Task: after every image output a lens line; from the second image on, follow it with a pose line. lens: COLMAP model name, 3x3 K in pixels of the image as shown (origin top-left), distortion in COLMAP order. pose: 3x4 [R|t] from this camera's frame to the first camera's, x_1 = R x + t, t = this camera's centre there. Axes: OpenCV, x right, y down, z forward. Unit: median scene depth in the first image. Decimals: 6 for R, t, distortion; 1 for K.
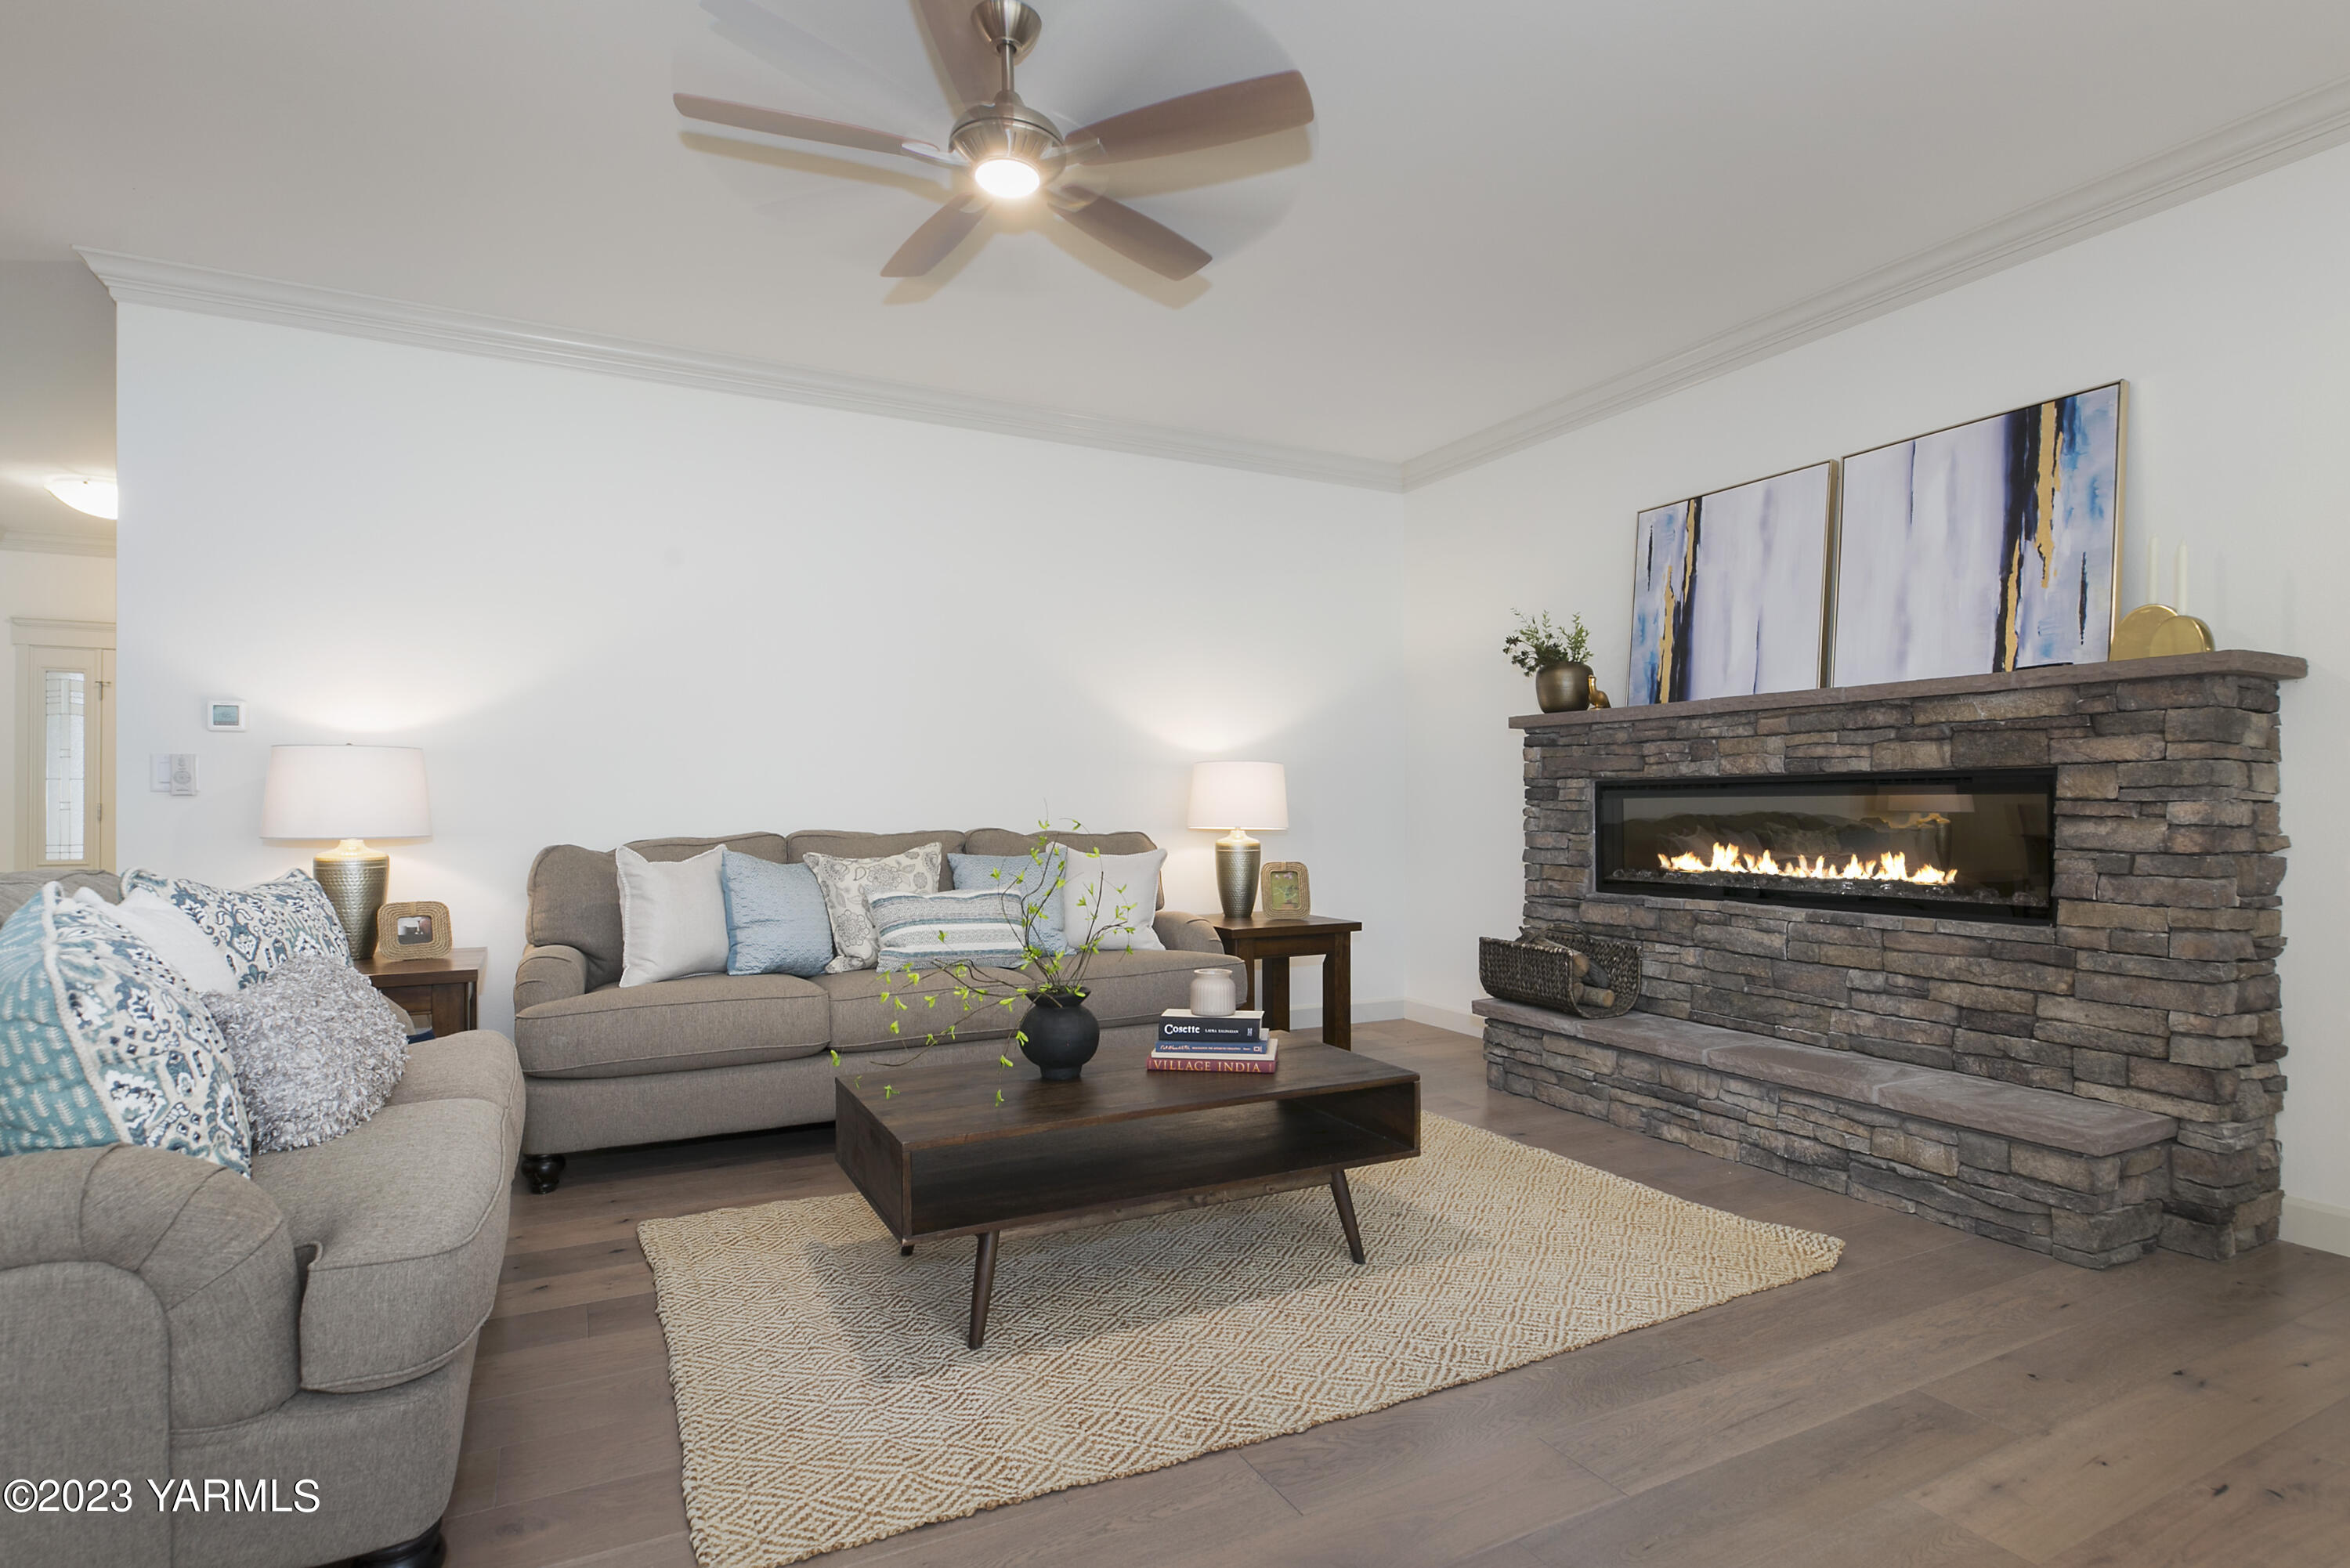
lens RADIAL K [[1183.1, 0, 1172.8], [0, 1183.1, 796.3], [0, 0, 1]] dist [-0.002188, -0.000687]
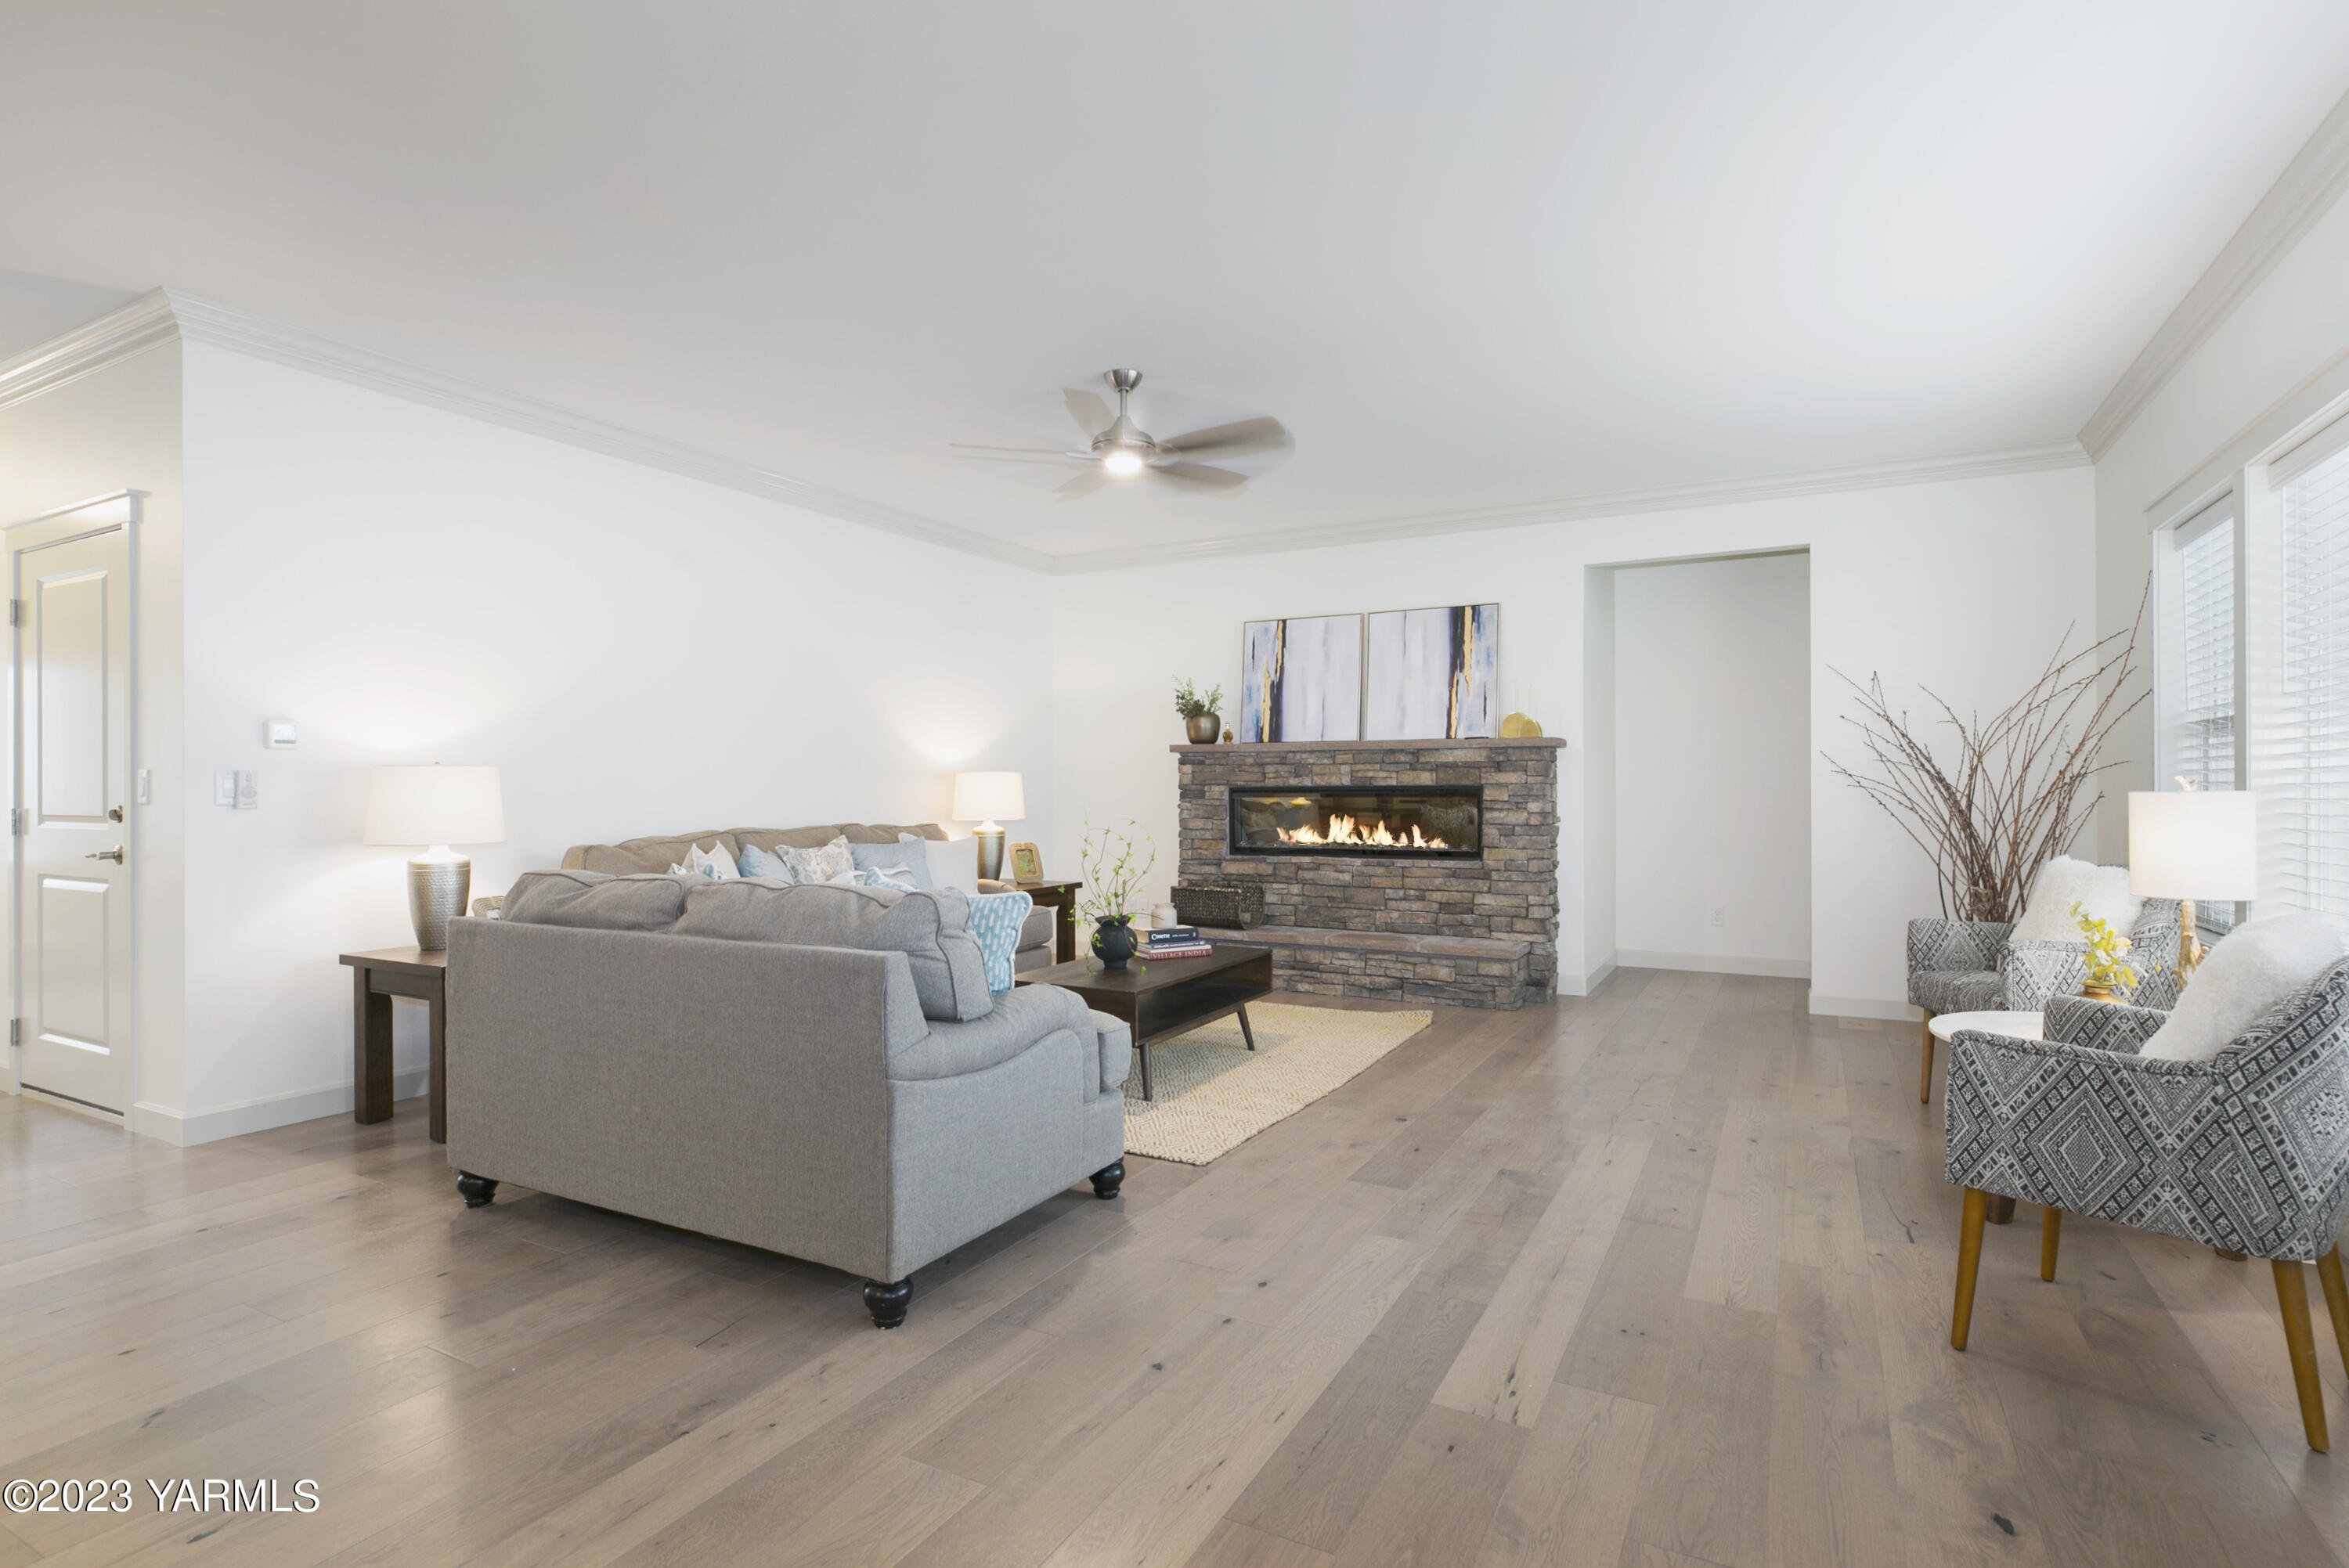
lens RADIAL K [[1207.7, 0, 1166.1], [0, 1207.7, 775.9], [0, 0, 1]] dist [0.001746, 0.000108]
pose [[0.821674, 0.002136, 0.569954, -0.844032], [-0.002620, 0.999997, 0.000030, -0.035983], [-0.569952, -0.001518, 0.821677, -0.405643]]
